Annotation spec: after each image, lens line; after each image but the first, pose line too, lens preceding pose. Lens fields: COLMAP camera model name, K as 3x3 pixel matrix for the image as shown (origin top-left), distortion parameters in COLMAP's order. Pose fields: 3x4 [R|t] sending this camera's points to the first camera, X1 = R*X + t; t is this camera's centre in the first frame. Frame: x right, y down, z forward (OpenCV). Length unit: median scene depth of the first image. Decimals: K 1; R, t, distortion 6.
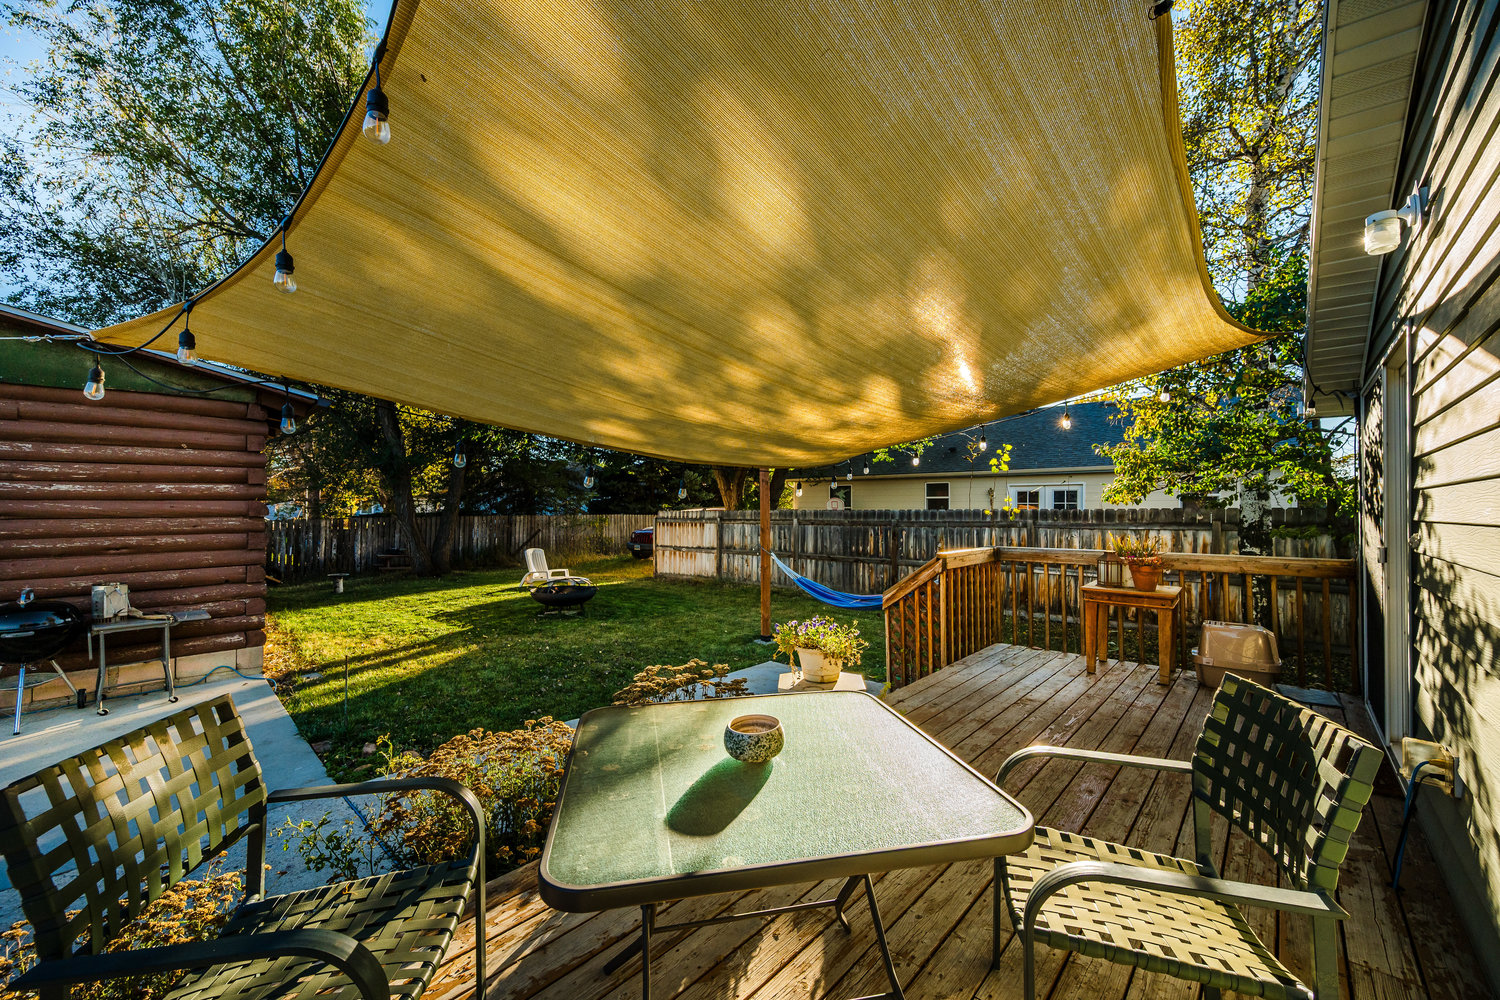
lens RADIAL K [[580.8, 0, 753.6], [0, 580.8, 509.2], [0, 0, 1]] dist [0.000231, 0.000001]
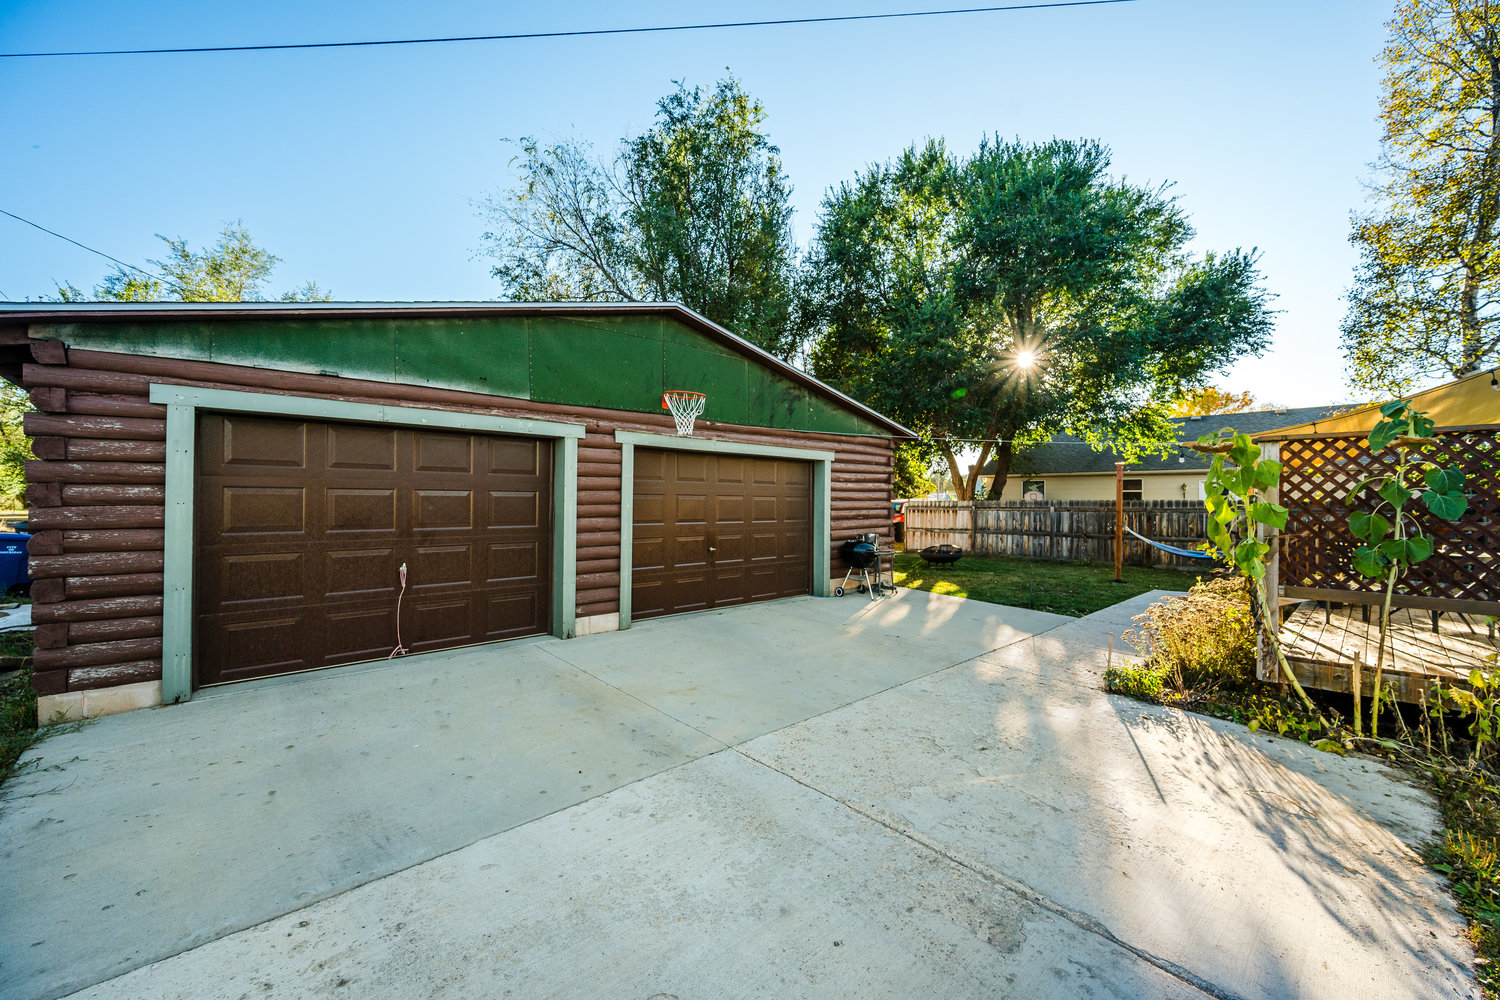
lens RADIAL K [[580.8, 0, 749.3], [0, 580.8, 500.8], [0, 0, 1]] dist [0.000231, 0.000001]
pose [[0.995665, 0.004157, -0.092923, -0.435172], [-0.004189, 0.999991, -0.000145, 0.005274], [0.092922, 0.000534, 0.995673, -0.344294]]
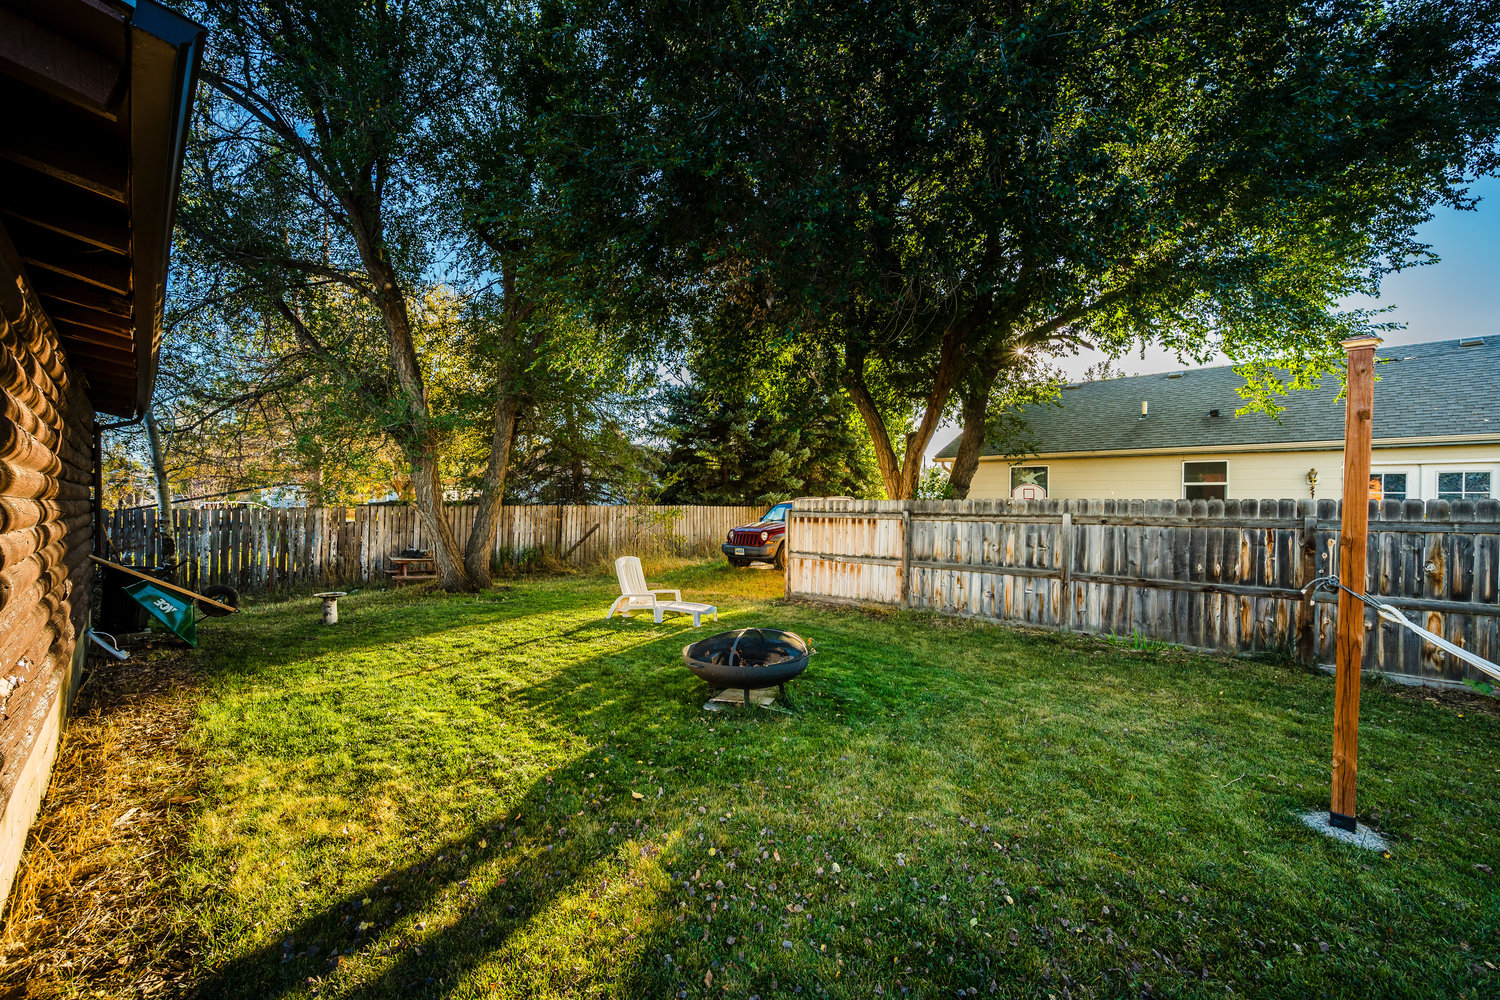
lens RADIAL K [[630.7, 0, 751.8], [0, 630.7, 501.8], [0, 0, 1]] dist [0.002033, 0.000266]
pose [[0.998309, 0.007791, -0.057610, -0.186761], [-0.007752, 0.999970, 0.000904, 0.005354], [0.057615, -0.000456, 0.998339, 0.293130]]
